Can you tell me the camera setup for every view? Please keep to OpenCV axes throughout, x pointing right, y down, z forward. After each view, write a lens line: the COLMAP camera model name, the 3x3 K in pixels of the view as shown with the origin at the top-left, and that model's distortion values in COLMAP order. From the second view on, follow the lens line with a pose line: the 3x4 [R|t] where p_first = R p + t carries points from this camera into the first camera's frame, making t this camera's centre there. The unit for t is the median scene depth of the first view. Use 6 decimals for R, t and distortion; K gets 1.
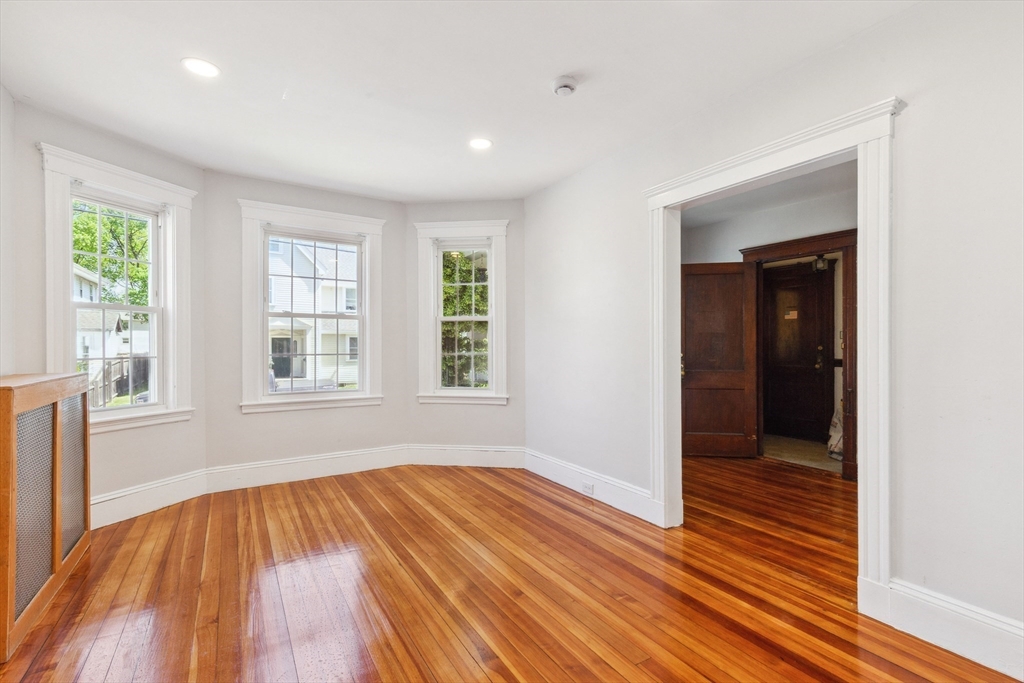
lens RADIAL K [[466.1, 0, 516.1], [0, 466.1, 349.0], [0, 0, 1]] dist [0.011030, -0.002618]
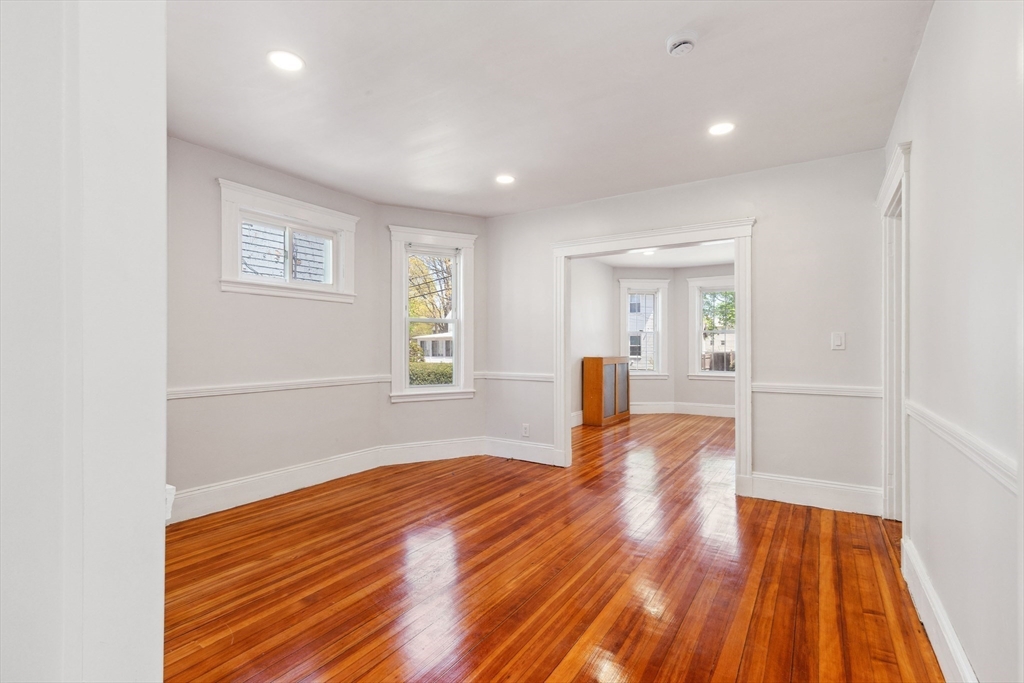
lens RADIAL K [[466.1, 0, 519.7], [0, 466.1, 343.9], [0, 0, 1]] dist [0.011030, -0.002618]
pose [[0.445162, -0.005218, -0.895435, 1.271437], [-0.006042, 0.999943, -0.008830, 0.001096], [0.895430, 0.009341, 0.445105, -0.811971]]
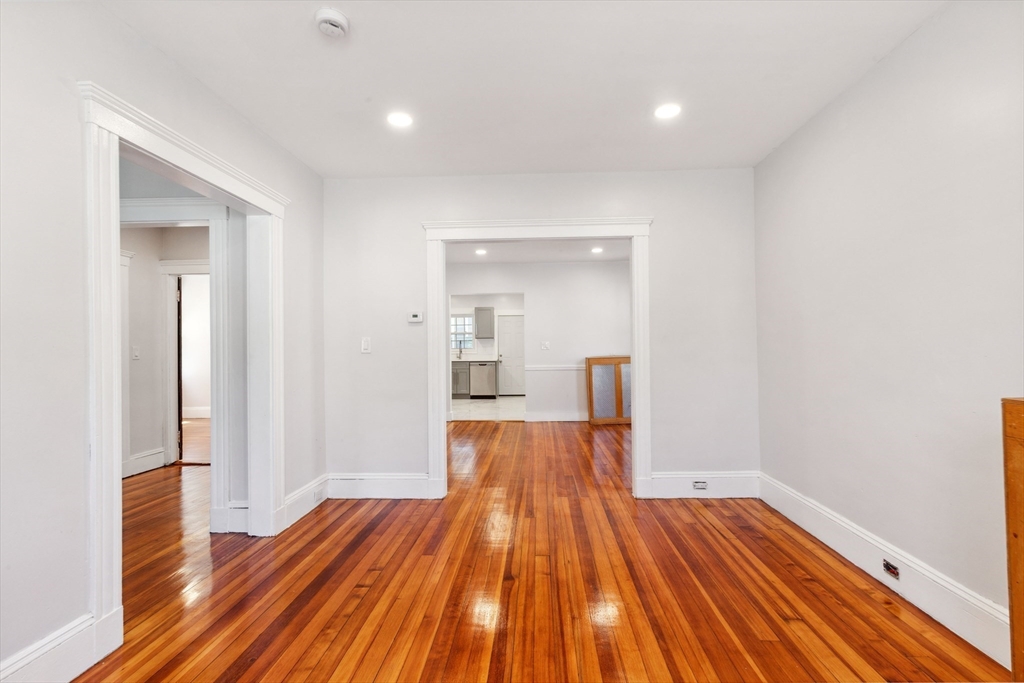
lens RADIAL K [[466.1, 0, 514.4], [0, 466.1, 348.0], [0, 0, 1]] dist [0.011030, -0.002618]
pose [[-0.828117, 0.009873, 0.560468, -0.495185], [0.014761, 0.999882, 0.004197, -0.013589], [-0.560360, 0.011748, -0.828166, 1.249099]]
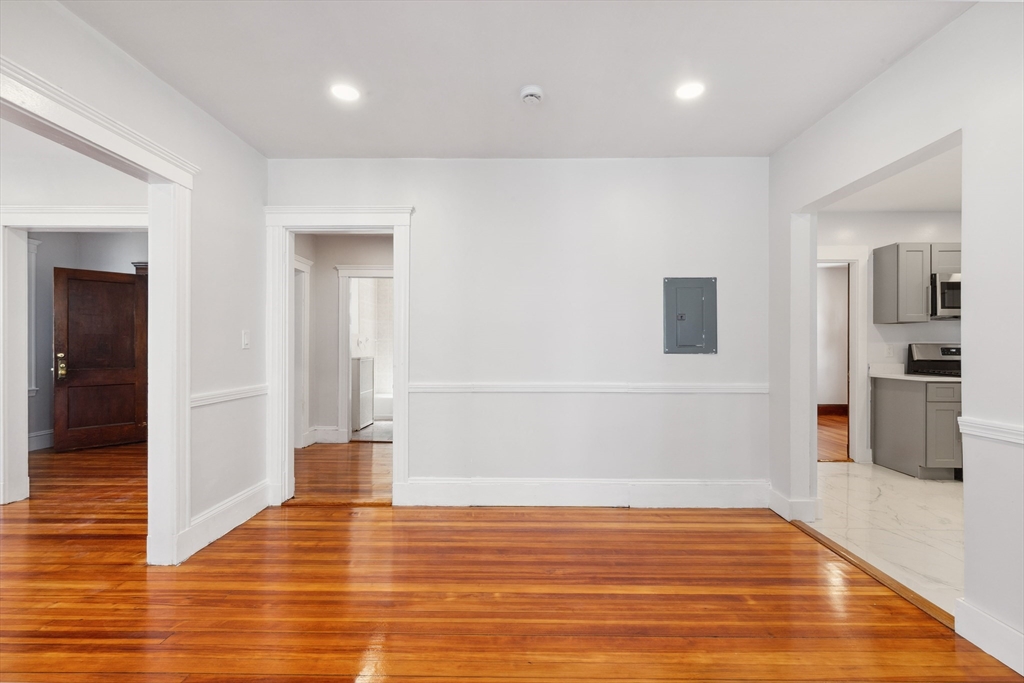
lens RADIAL K [[466.1, 0, 515.5], [0, 466.1, 347.4], [0, 0, 1]] dist [0.011030, -0.002618]
pose [[0.527954, 0.003328, 0.849266, -0.003587], [0.000735, 0.999990, -0.004376, 0.002450], [-0.849272, 0.002935, 0.527947, -0.701615]]
